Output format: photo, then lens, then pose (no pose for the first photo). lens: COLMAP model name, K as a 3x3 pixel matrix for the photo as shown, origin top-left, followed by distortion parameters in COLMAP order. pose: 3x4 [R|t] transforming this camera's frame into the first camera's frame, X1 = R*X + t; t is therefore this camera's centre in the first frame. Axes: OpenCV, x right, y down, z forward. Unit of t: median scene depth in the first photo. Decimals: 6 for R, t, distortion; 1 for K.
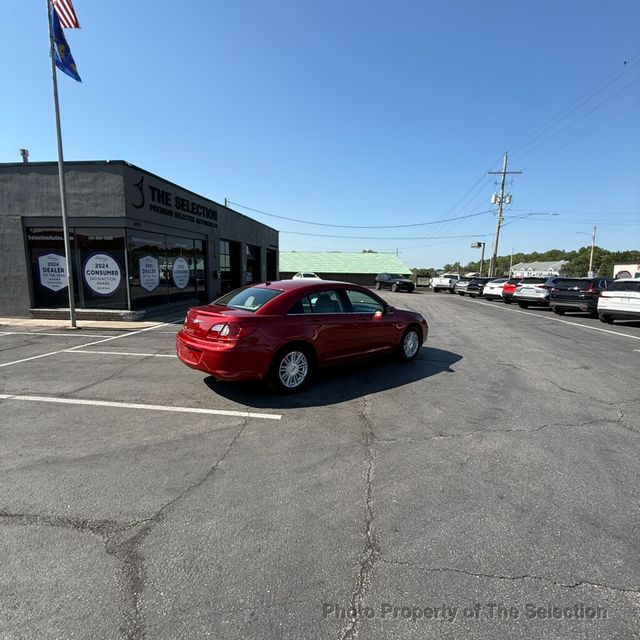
lens RADIAL K [[339.2, 0, 319.0], [0, 339.2, 317.1], [0, 0, 1]] dist [0.000898, -0.000268]
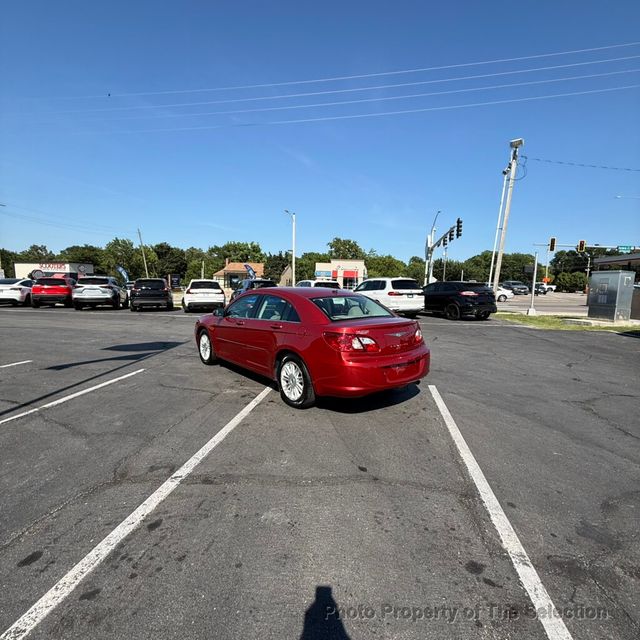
lens RADIAL K [[339.2, 0, 319.0], [0, 339.2, 317.1], [0, 0, 1]] dist [0.000898, -0.000268]
pose [[0.048661, -0.117101, 0.991927, -0.614120], [0.110354, 0.987654, 0.111183, -0.077657], [-0.992700, 0.104053, 0.060983, 0.555540]]
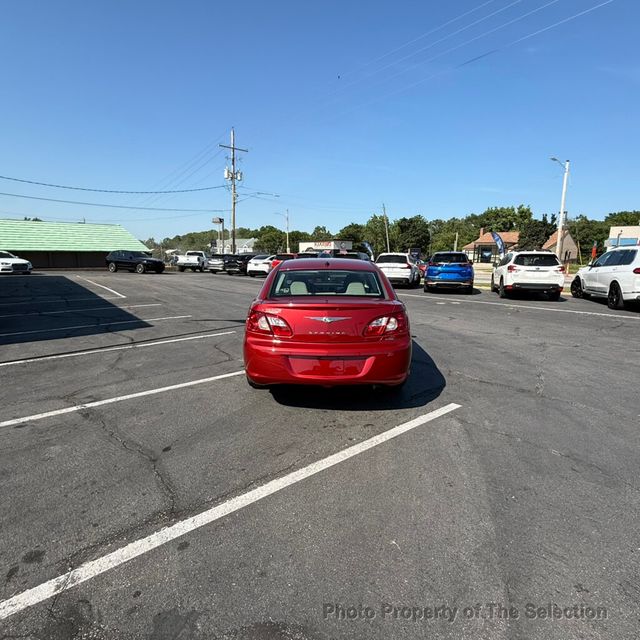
lens RADIAL K [[369.9, 0, 318.3], [0, 369.9, 319.2], [0, 0, 1]] dist [0.000915, -0.000732]
pose [[0.689438, -0.139203, 0.710843, -0.443573], [0.099590, 0.990257, 0.097329, -0.031769], [-0.717466, 0.003690, 0.696584, 0.232031]]
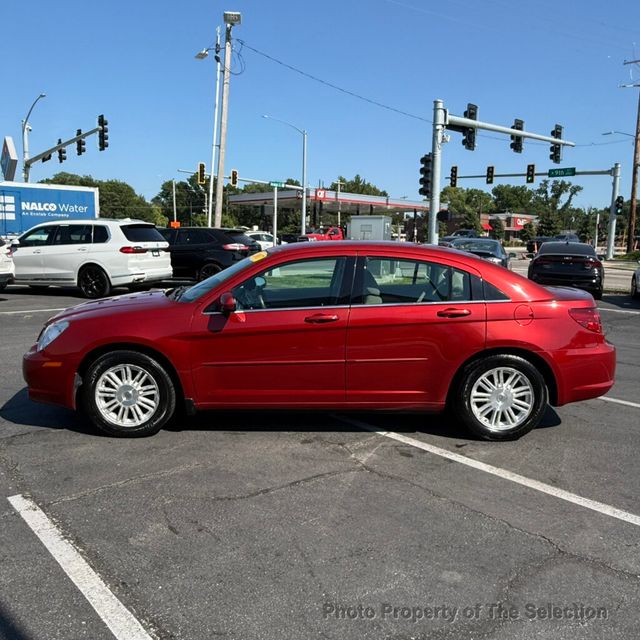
lens RADIAL K [[586.7, 0, 317.7], [0, 586.7, 317.8], [0, 0, 1]] dist [-0.000542, 0.000876]
pose [[-0.738896, -0.120877, 0.662889, -0.366285], [0.056522, 0.969192, 0.239734, -0.132376], [-0.671445, 0.214606, -0.709300, 1.058020]]
